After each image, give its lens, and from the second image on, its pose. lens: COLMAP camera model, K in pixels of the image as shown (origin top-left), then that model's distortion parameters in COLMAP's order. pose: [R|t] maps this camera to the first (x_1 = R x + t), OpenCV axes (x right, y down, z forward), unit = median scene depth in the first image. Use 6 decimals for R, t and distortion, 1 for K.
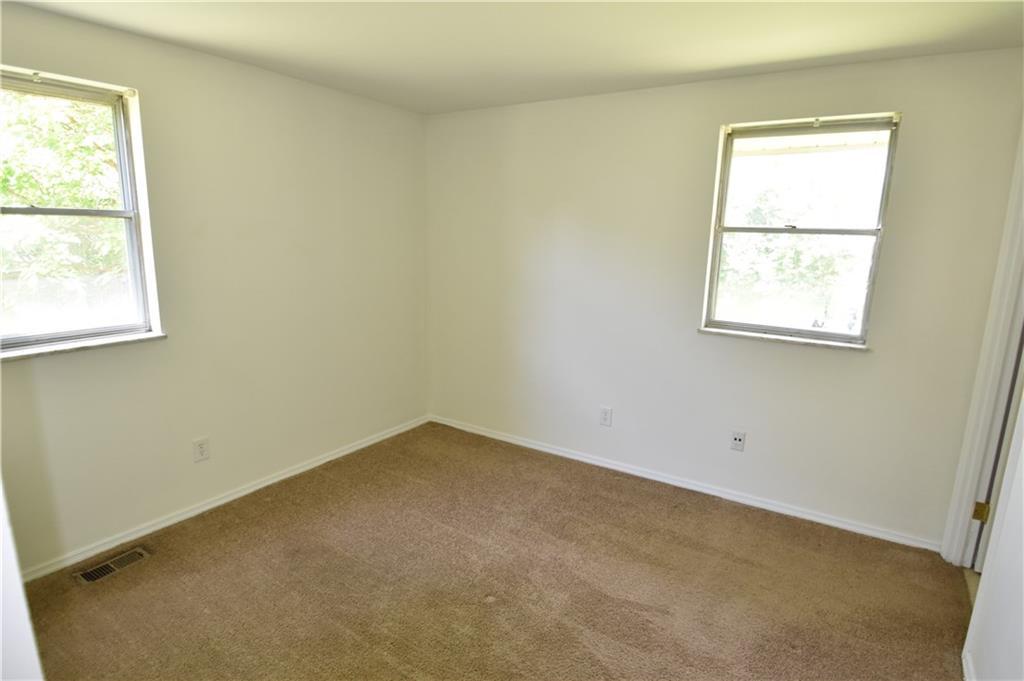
lens RADIAL K [[529.3, 0, 508.1], [0, 529.3, 357.6], [0, 0, 1]] dist [-0.030201, -0.000276]
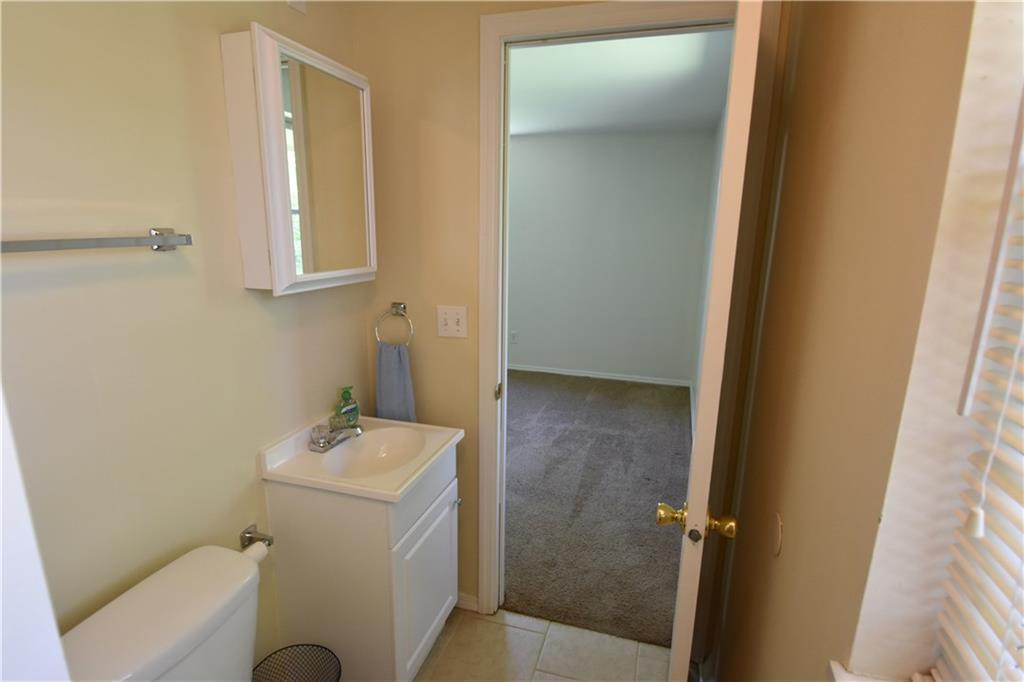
lens RADIAL K [[521.3, 0, 509.5], [0, 521.3, 355.4], [0, 0, 1]] dist [-0.015918, -0.000297]
pose [[0.263529, 0.222429, -0.938657, 1.283785], [-0.203569, 0.963963, 0.171274, -0.099856], [0.942927, 0.145946, 0.299312, 0.390484]]
